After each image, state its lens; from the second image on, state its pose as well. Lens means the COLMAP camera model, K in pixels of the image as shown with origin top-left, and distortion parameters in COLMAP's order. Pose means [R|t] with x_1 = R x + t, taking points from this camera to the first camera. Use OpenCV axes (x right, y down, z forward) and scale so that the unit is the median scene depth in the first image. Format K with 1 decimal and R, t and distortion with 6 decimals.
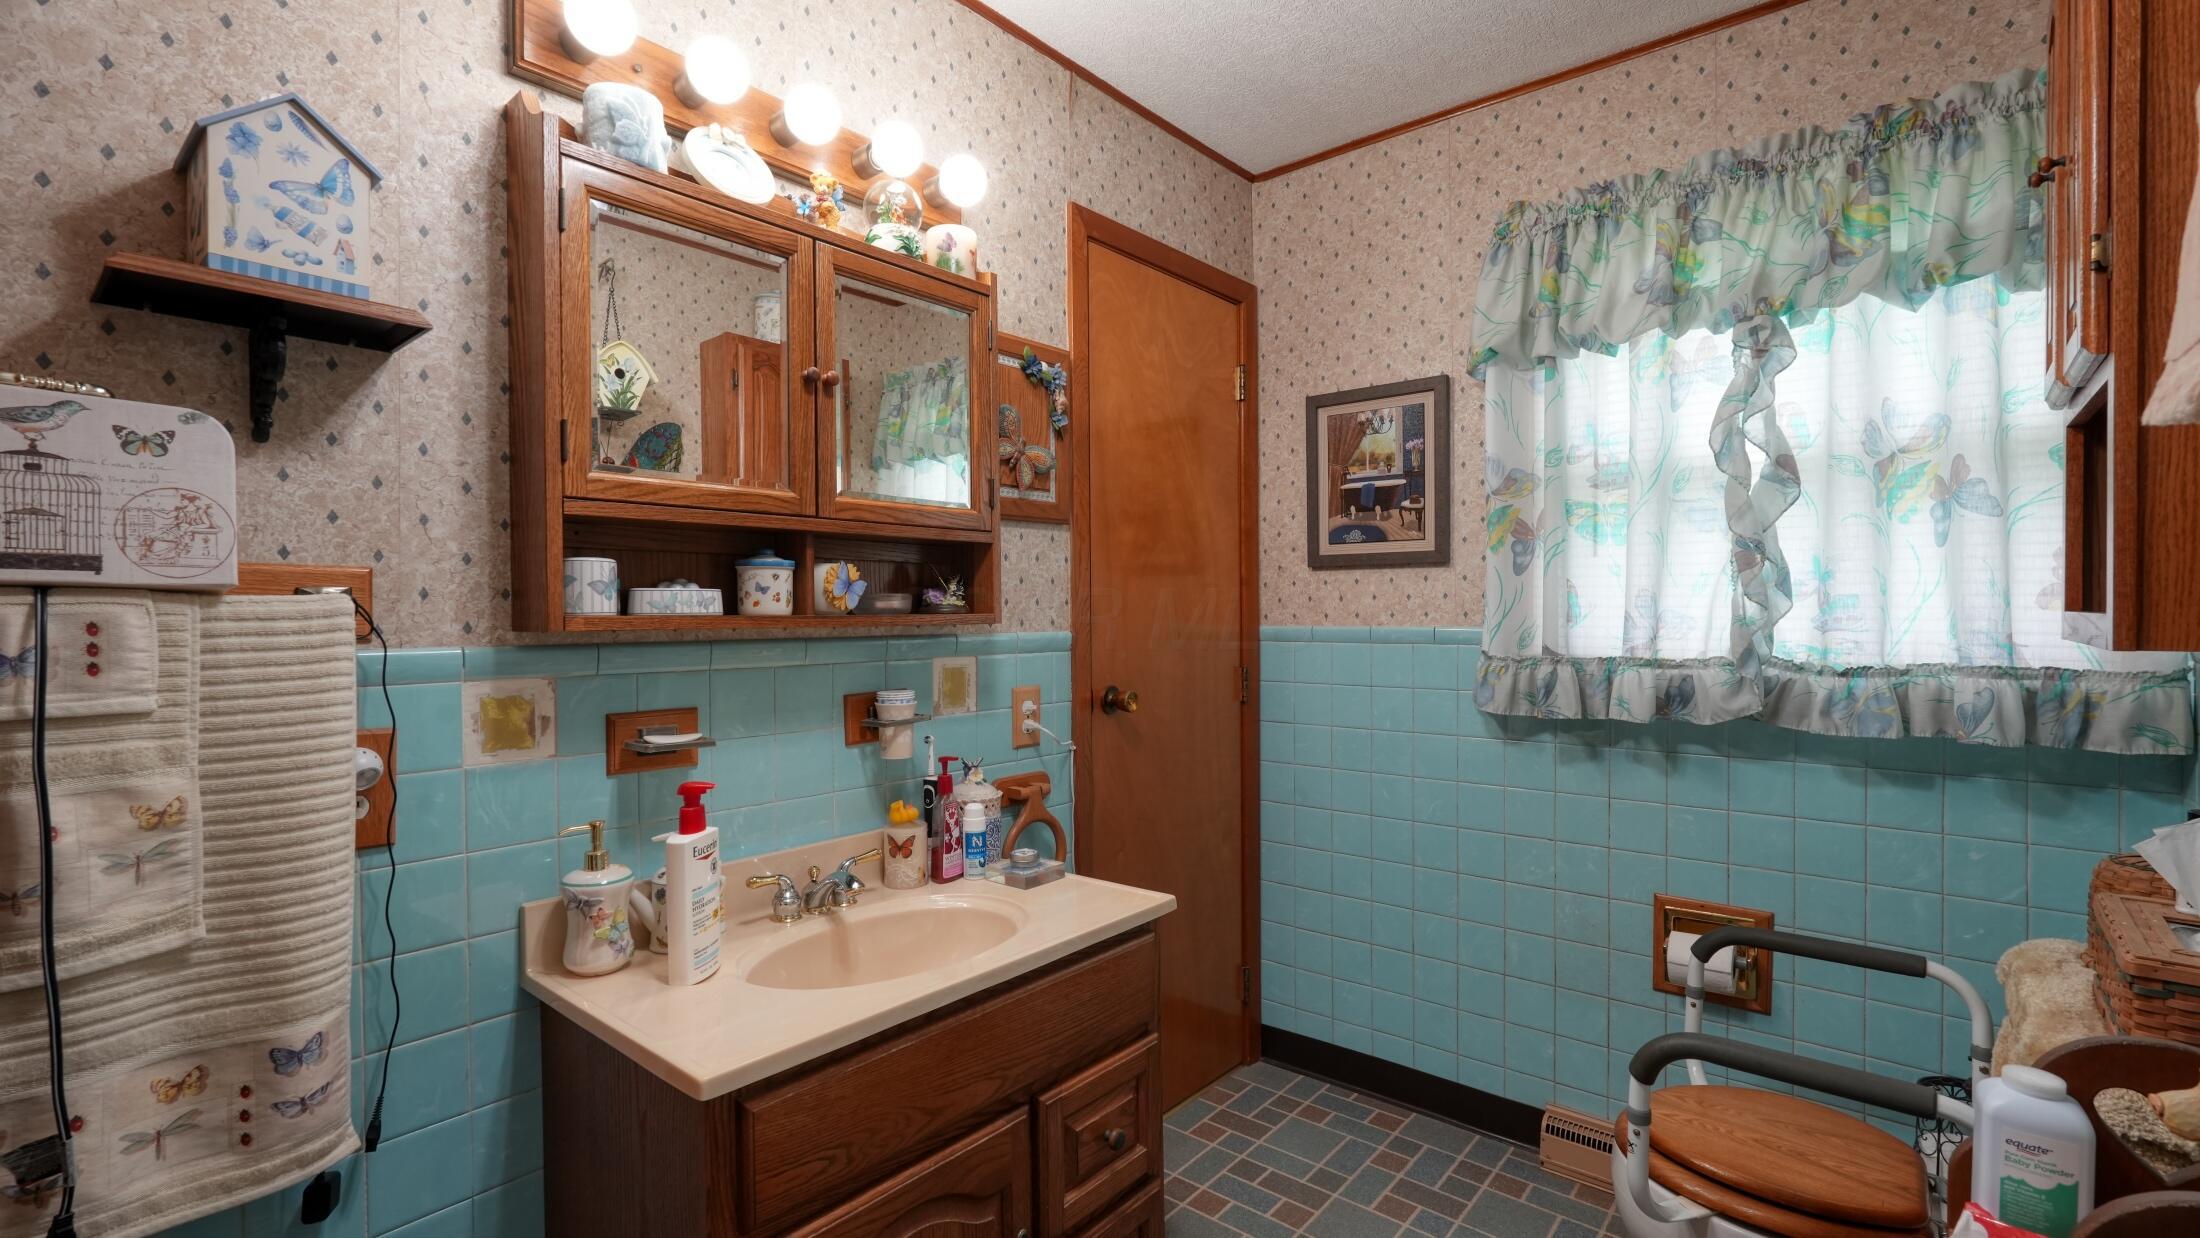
lens RADIAL K [[961.7, 0, 1098.5], [0, 961.7, 620.1], [0, 0, 1]] dist [-0.015622, 0.007813]
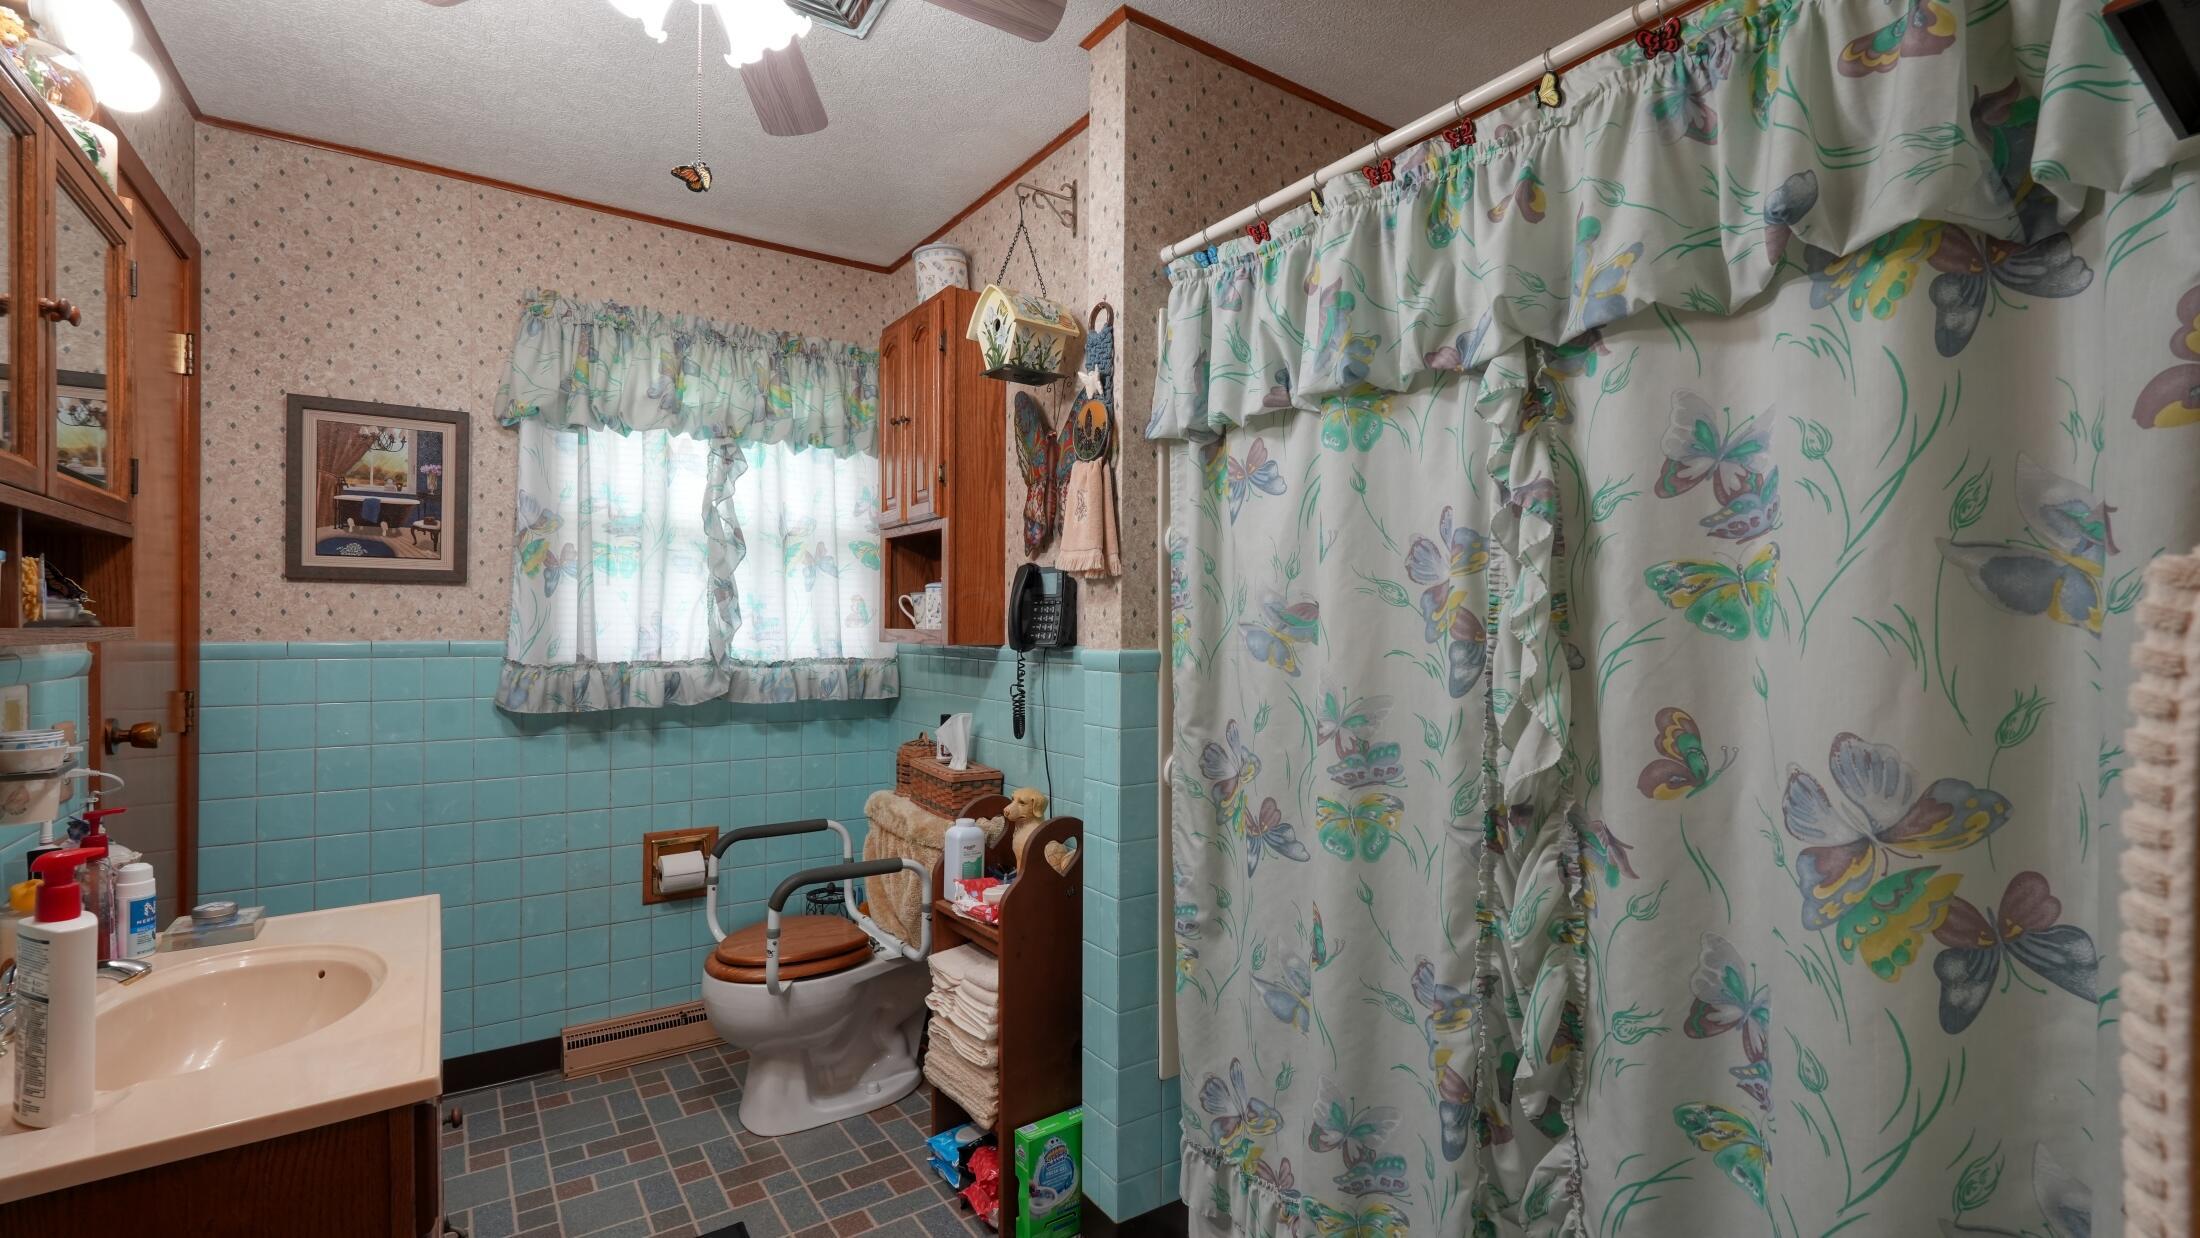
lens RADIAL K [[961.7, 0, 1098.5], [0, 961.7, 620.1], [0, 0, 1]] dist [-0.015622, 0.007813]
pose [[0.261606, 0.011262, 0.965109, -0.547464], [0.003671, 0.999913, -0.012663, -0.000008], [-0.965168, 0.006856, 0.261542, 0.012796]]
